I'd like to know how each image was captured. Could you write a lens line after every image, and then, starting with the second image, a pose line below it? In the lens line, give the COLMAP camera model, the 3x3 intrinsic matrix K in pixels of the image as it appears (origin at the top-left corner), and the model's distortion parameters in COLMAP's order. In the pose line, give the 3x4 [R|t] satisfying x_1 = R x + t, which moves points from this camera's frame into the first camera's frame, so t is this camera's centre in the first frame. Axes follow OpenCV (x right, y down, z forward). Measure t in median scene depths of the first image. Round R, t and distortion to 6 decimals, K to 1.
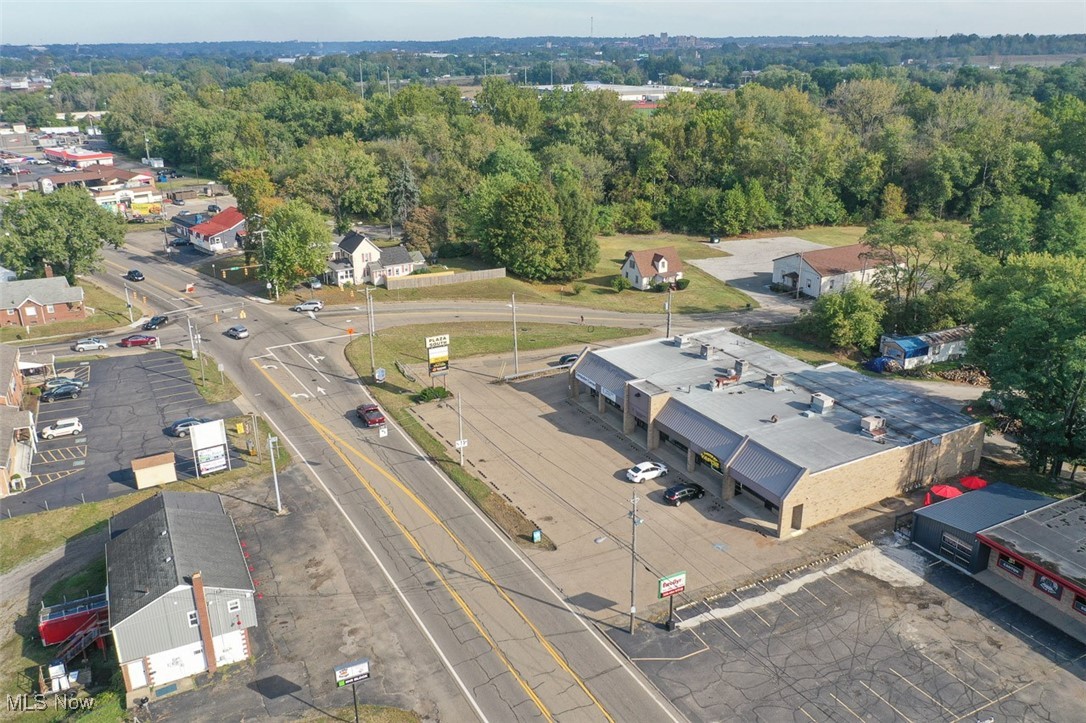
lens RADIAL K [[852.4, 0, 543.0], [0, 852.4, 361.5], [0, 0, 1]] dist [-0.002417, -0.000640]
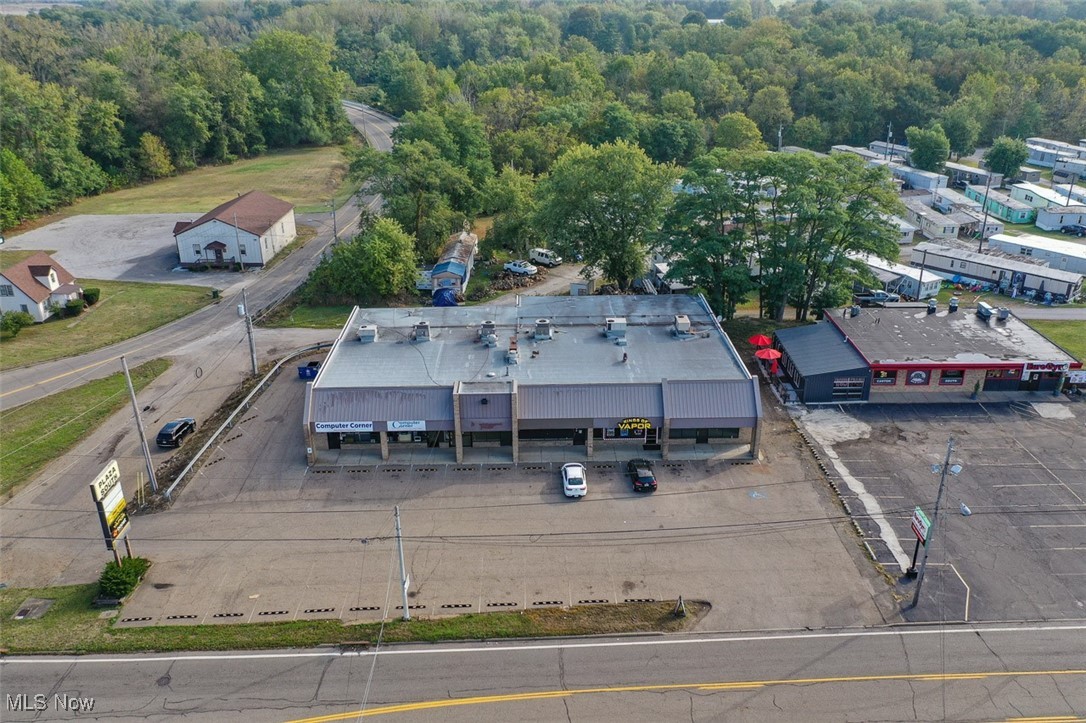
lens RADIAL K [[853.5, 0, 543.0], [0, 853.5, 361.5], [0, 0, 1]] dist [-0.001941, 0.000038]
pose [[0.460212, -0.349799, 0.815994, -0.271194], [0.311935, 0.924219, 0.220265, -0.082834], [-0.831205, 0.153169, 0.534451, 0.329891]]
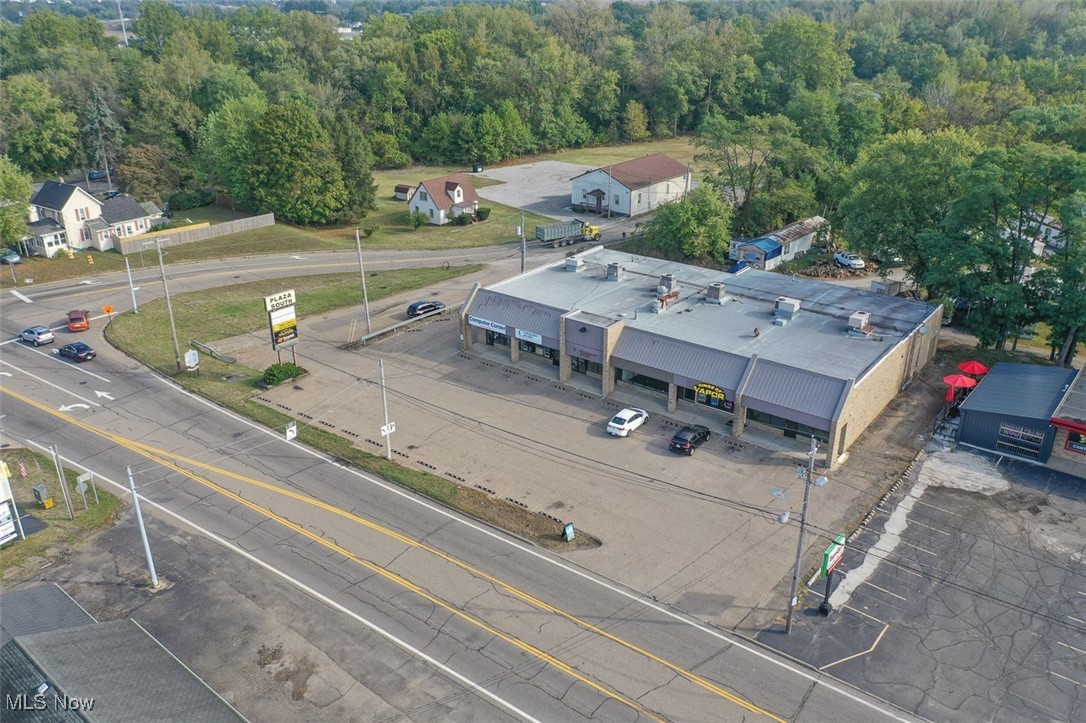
lens RADIAL K [[853.5, 0, 543.0], [0, 853.5, 361.5], [0, 0, 1]] dist [-0.001941, 0.000038]
pose [[0.918252, -0.152766, 0.365343, -0.129775], [0.134481, 0.988063, 0.075146, 0.002193], [-0.372462, -0.019871, 0.927835, 0.162468]]
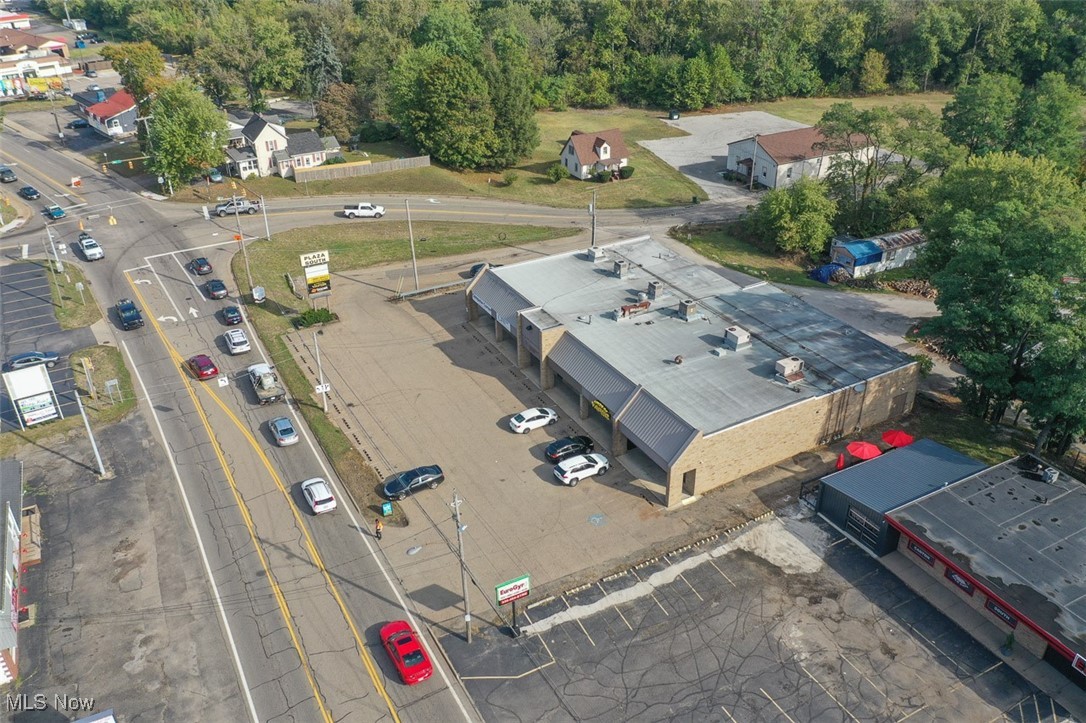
lens RADIAL K [[852.4, 0, 543.0], [0, 852.4, 361.5], [0, 0, 1]] dist [-0.002417, -0.000640]
pose [[0.999950, -0.008094, 0.005956, 0.070746], [0.007045, 0.987266, 0.158923, -0.038452], [-0.007167, -0.158873, 0.987273, 0.079347]]
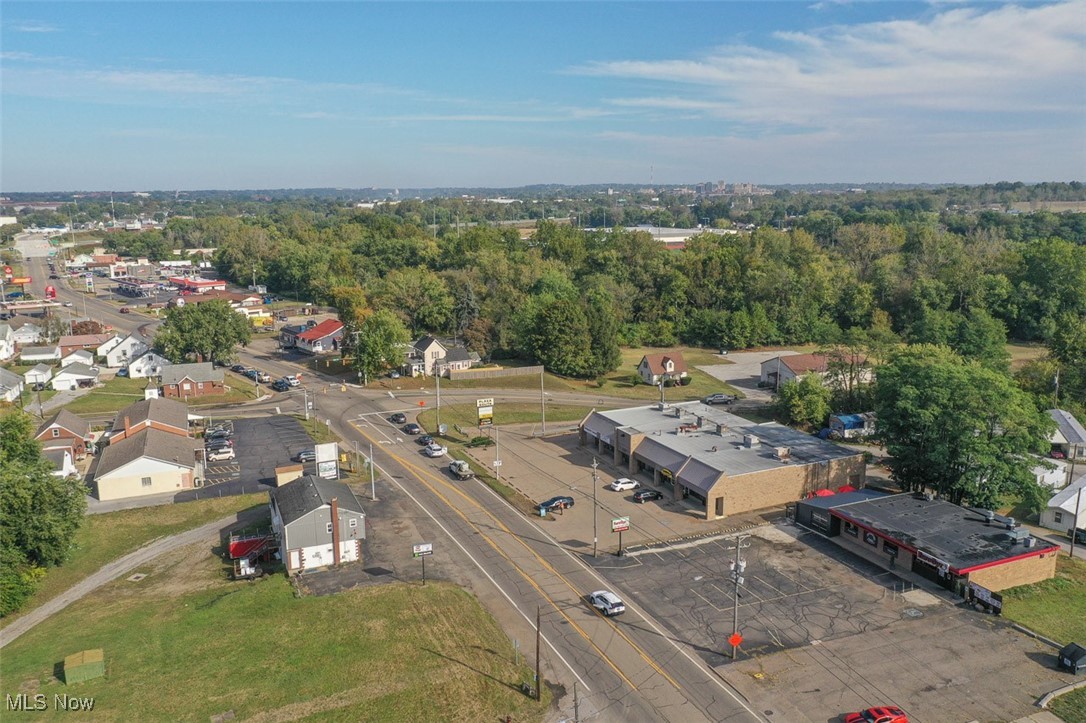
lens RADIAL K [[854.4, 0, 543.0], [0, 854.4, 361.5], [0, 0, 1]] dist [-0.000401, -0.001480]
pose [[0.997336, 0.014275, -0.071536, 0.046485], [-0.025431, 0.987181, -0.157566, 0.085823], [0.068370, 0.158965, 0.984914, -0.252941]]
